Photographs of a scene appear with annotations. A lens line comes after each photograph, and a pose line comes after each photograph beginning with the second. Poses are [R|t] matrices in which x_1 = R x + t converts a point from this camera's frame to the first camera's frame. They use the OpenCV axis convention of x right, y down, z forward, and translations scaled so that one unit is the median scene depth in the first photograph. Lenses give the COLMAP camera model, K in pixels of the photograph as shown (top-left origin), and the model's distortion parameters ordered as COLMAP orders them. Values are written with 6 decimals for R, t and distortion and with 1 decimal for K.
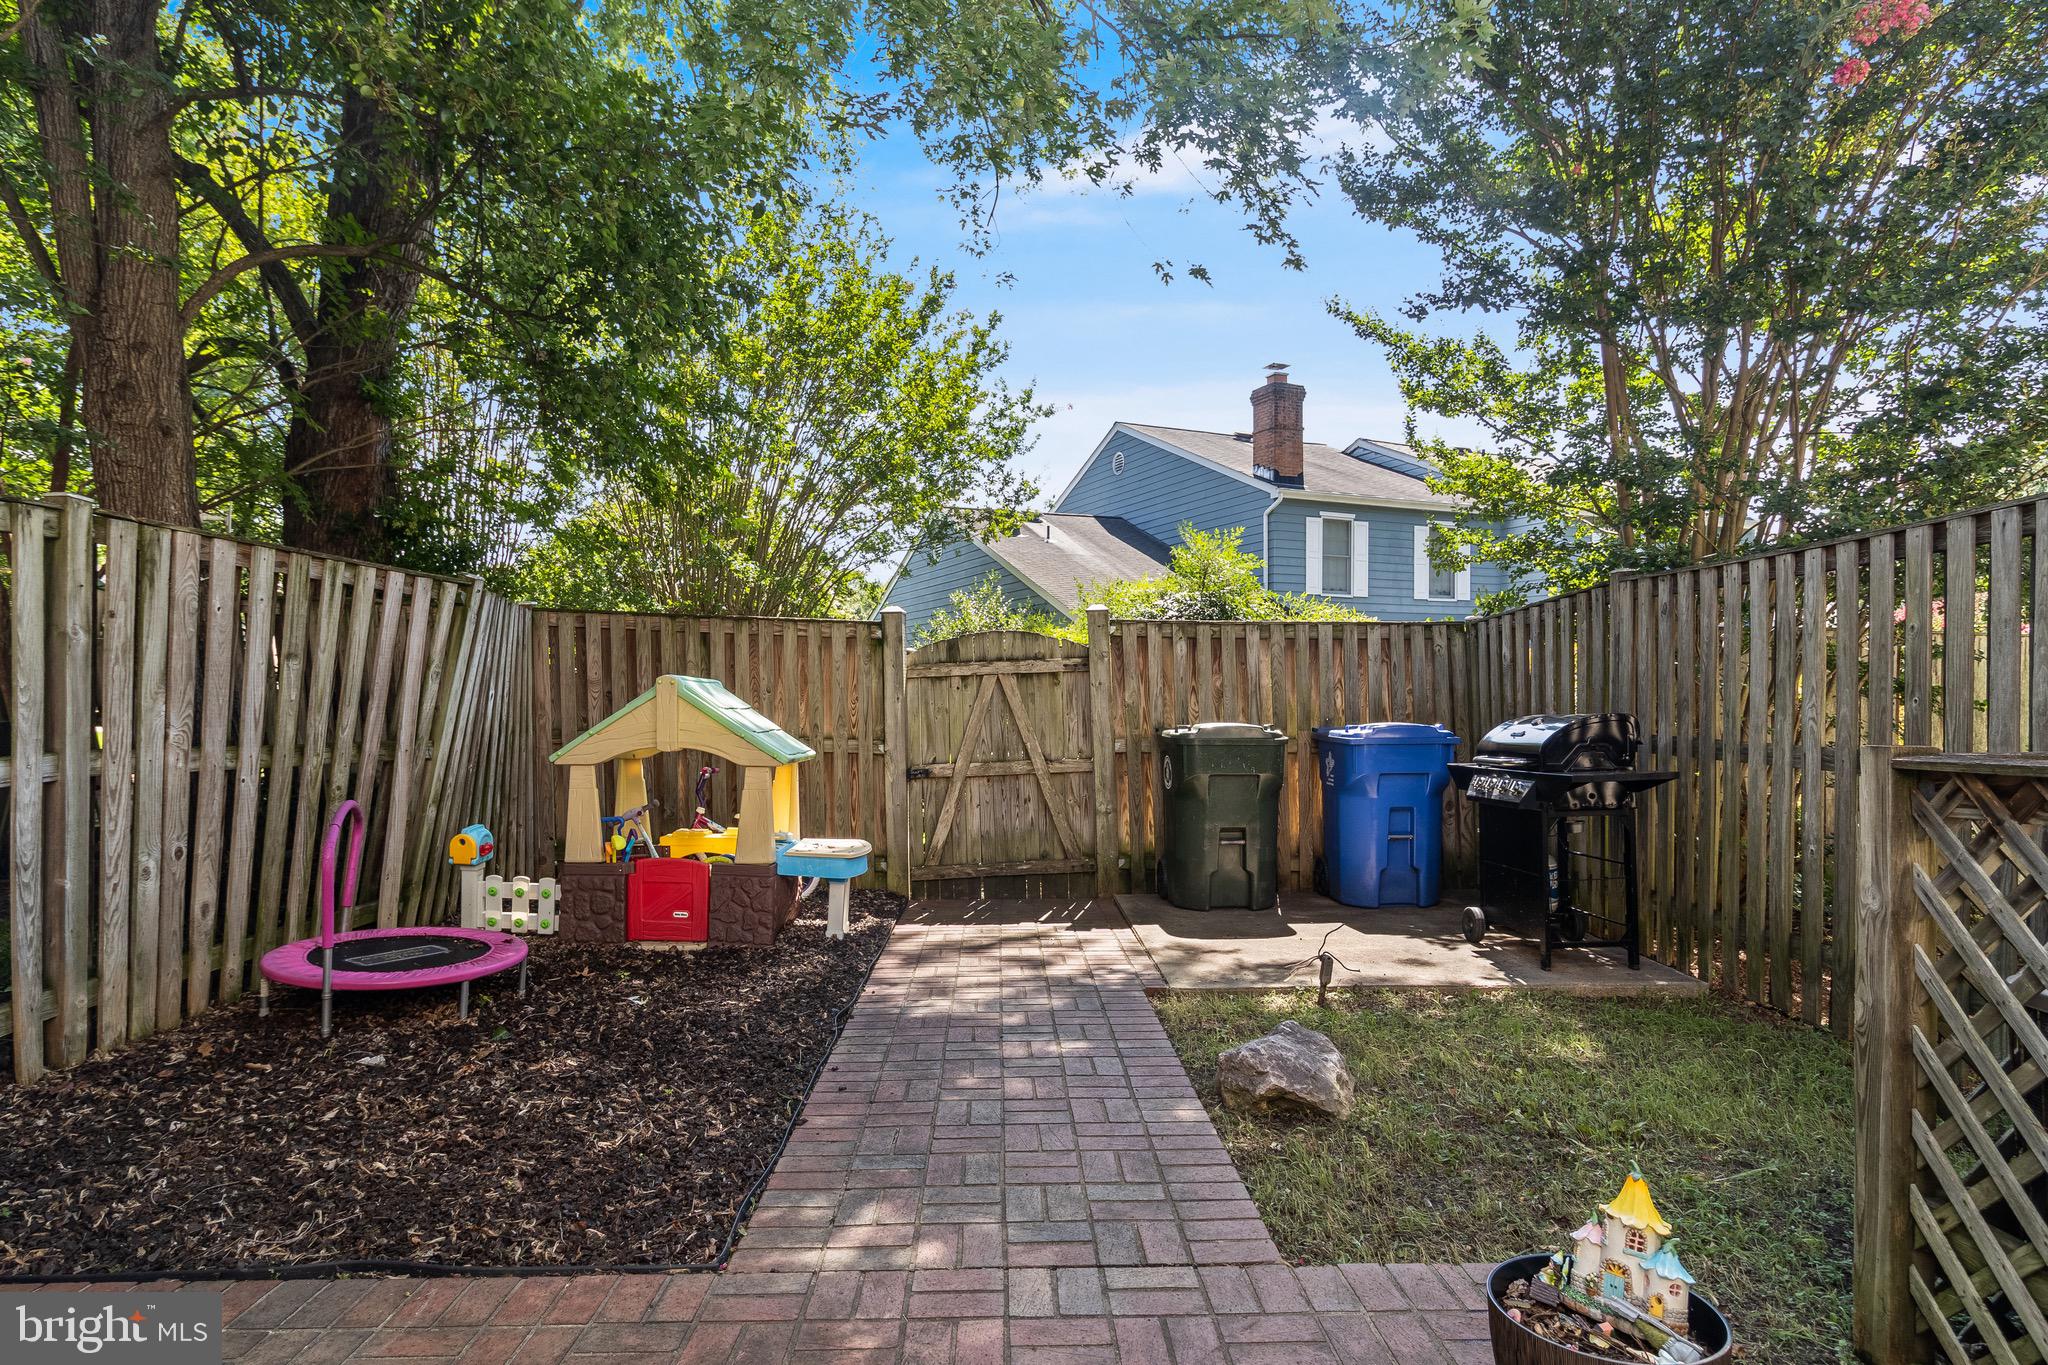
lens RADIAL K [[1113.4, 0, 1021.0], [0, 1113.4, 725.7], [0, 0, 1]] dist [-0.001087, 0.001239]
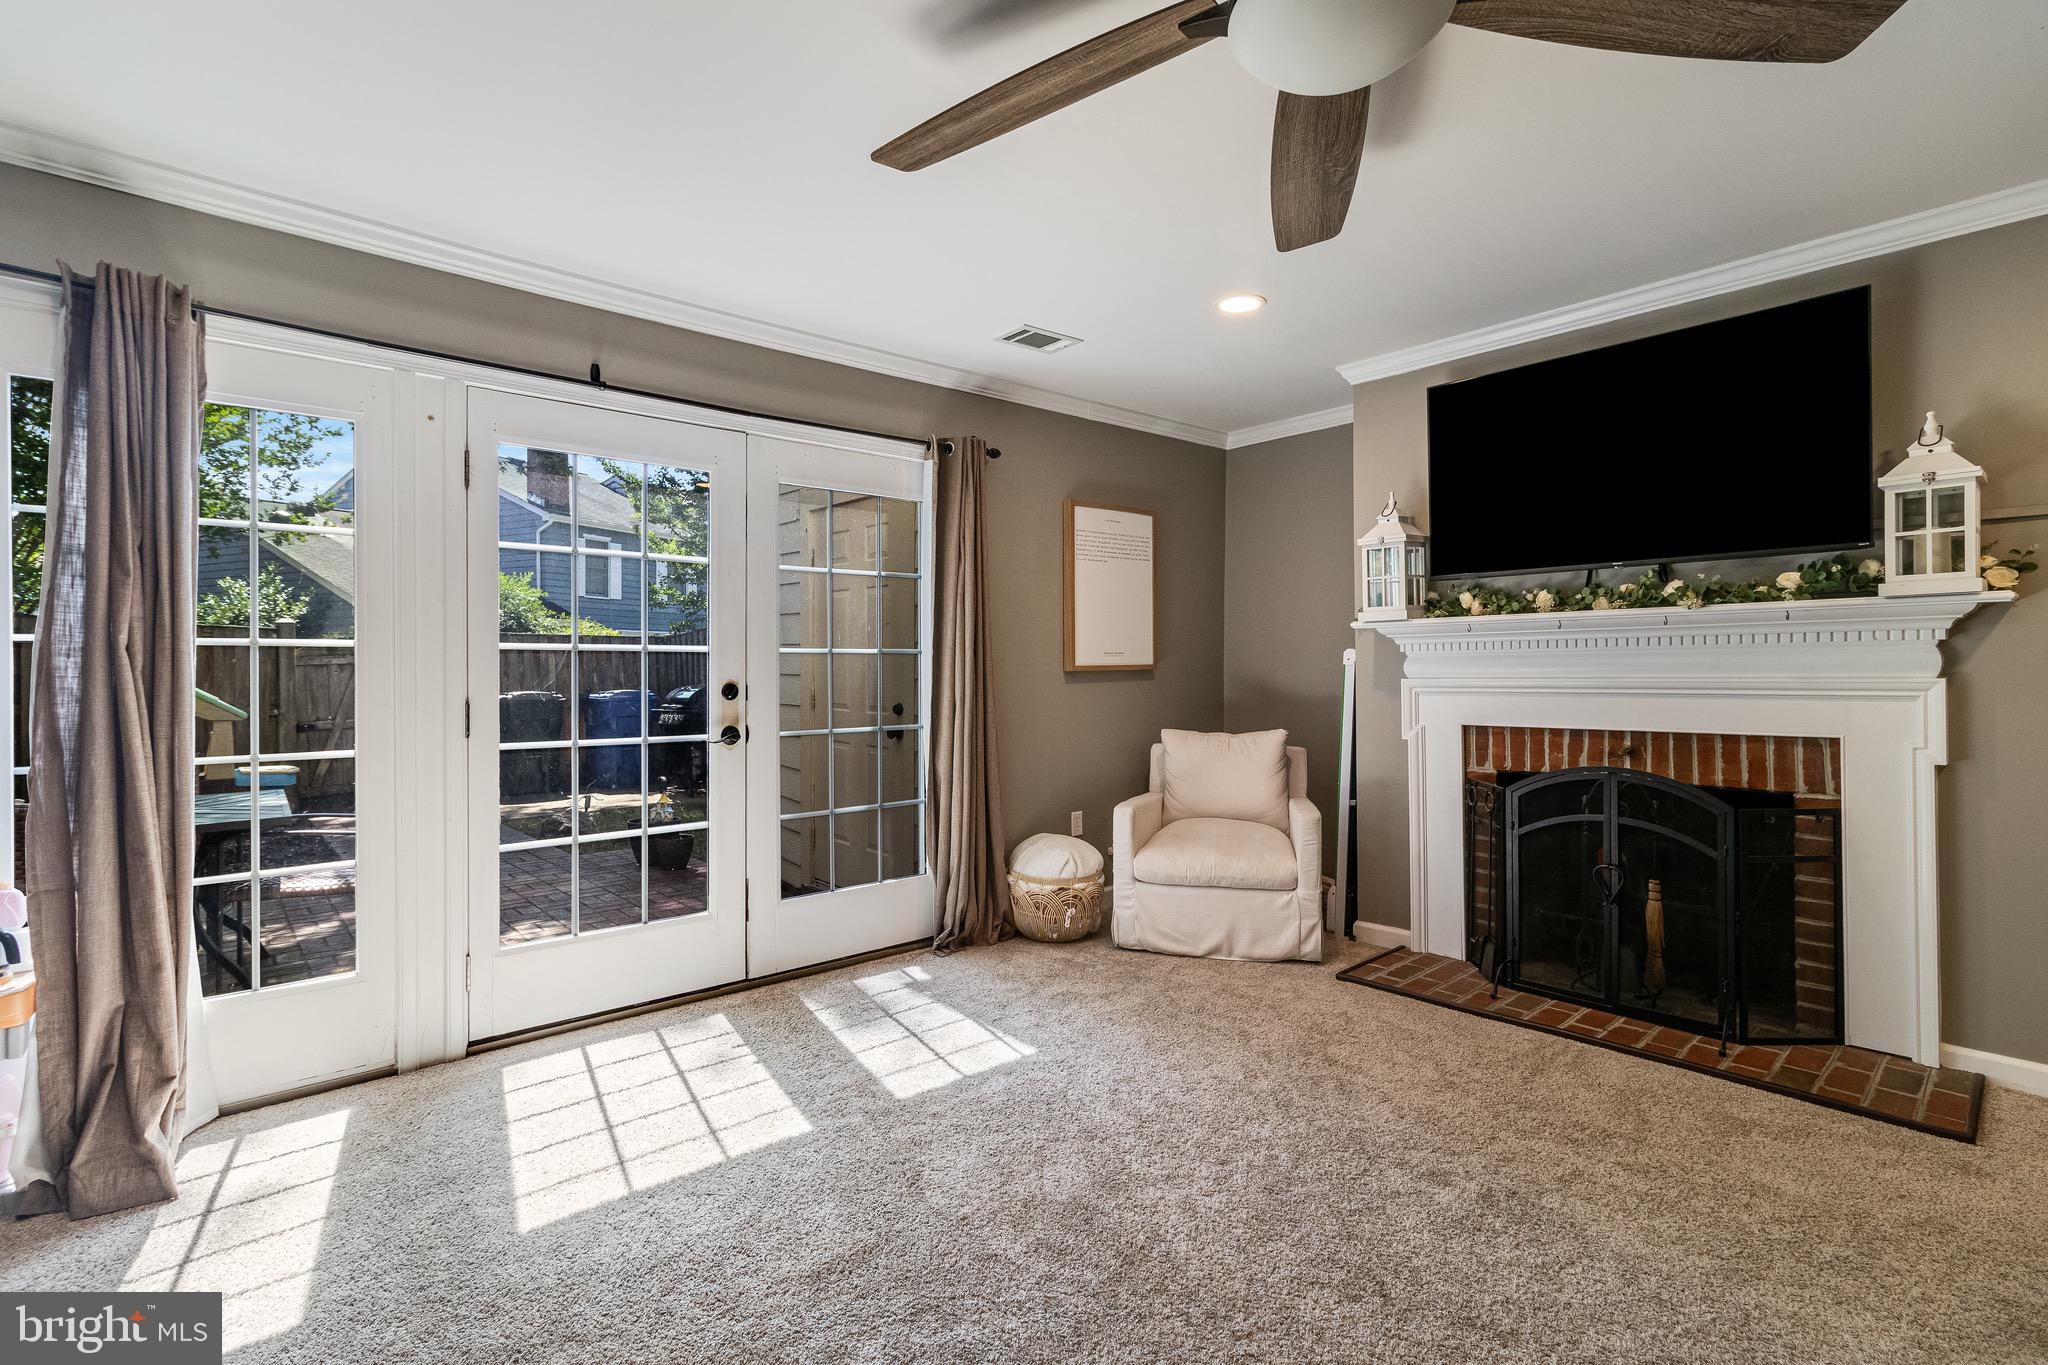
lens RADIAL K [[971.9, 0, 1032.5], [0, 971.9, 674.5], [0, 0, 1]] dist [0.000331, -0.000042]
pose [[0.769354, -0.004435, 0.638807, -0.228365], [0.018635, 0.999706, -0.015503, 0.011485], [-0.638550, 0.023832, 0.769211, -0.868621]]
